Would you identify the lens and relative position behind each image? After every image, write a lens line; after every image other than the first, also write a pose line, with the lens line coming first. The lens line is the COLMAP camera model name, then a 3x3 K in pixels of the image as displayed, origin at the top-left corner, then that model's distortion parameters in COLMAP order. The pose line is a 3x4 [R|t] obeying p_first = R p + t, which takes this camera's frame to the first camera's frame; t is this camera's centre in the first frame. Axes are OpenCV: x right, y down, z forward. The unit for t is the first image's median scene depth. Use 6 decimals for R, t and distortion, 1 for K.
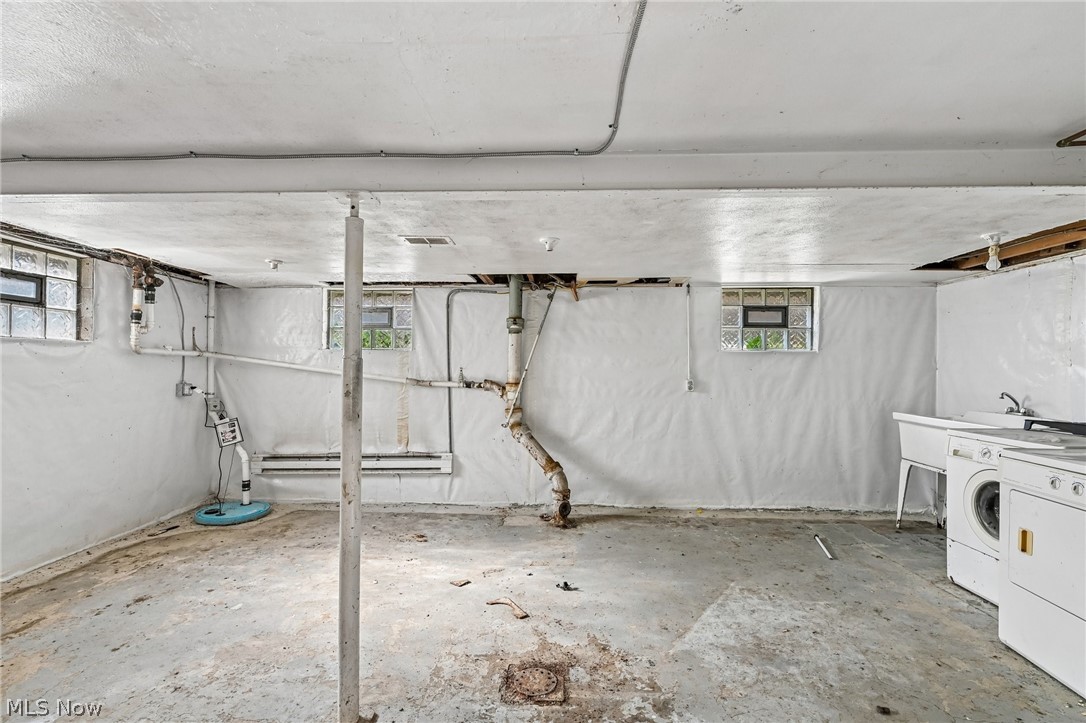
lens RADIAL K [[490.1, 0, 541.5], [0, 490.1, 363.3], [0, 0, 1]] dist [-0.001563, -0.003823]
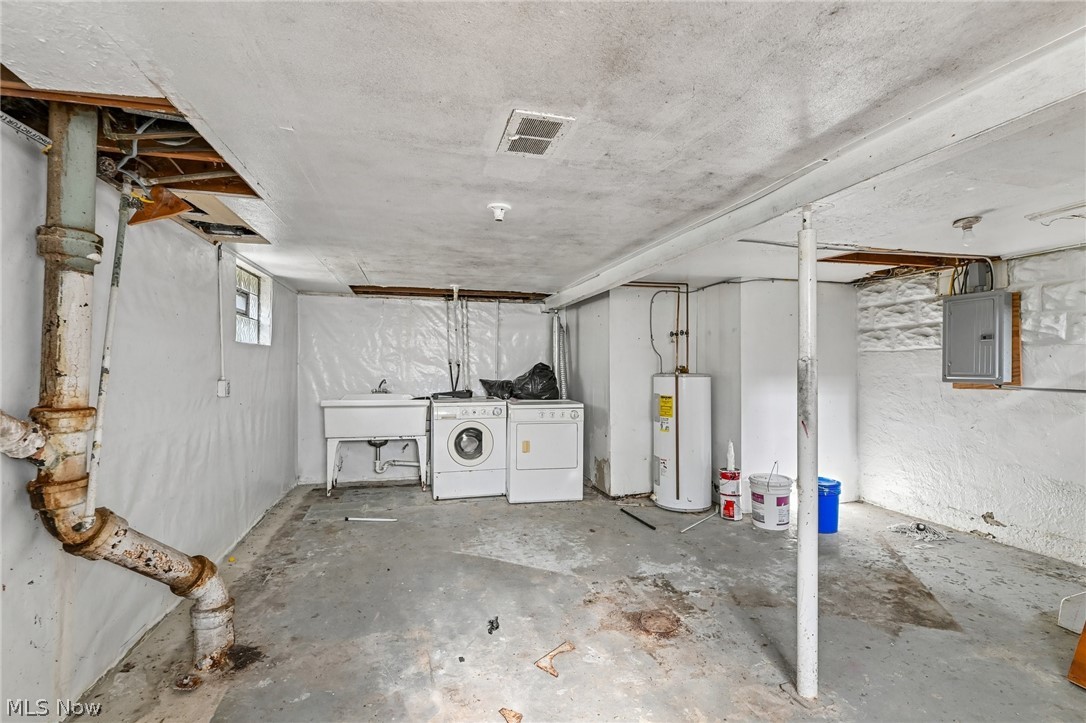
lens RADIAL K [[490.1, 0, 540.1], [0, 490.1, 362.7], [0, 0, 1]] dist [-0.001563, -0.003823]
pose [[-0.292128, -0.004194, 0.956370, -0.711734], [-0.010902, 0.999940, 0.001055, 0.001571], [-0.956317, -0.010118, -0.292156, 1.073640]]
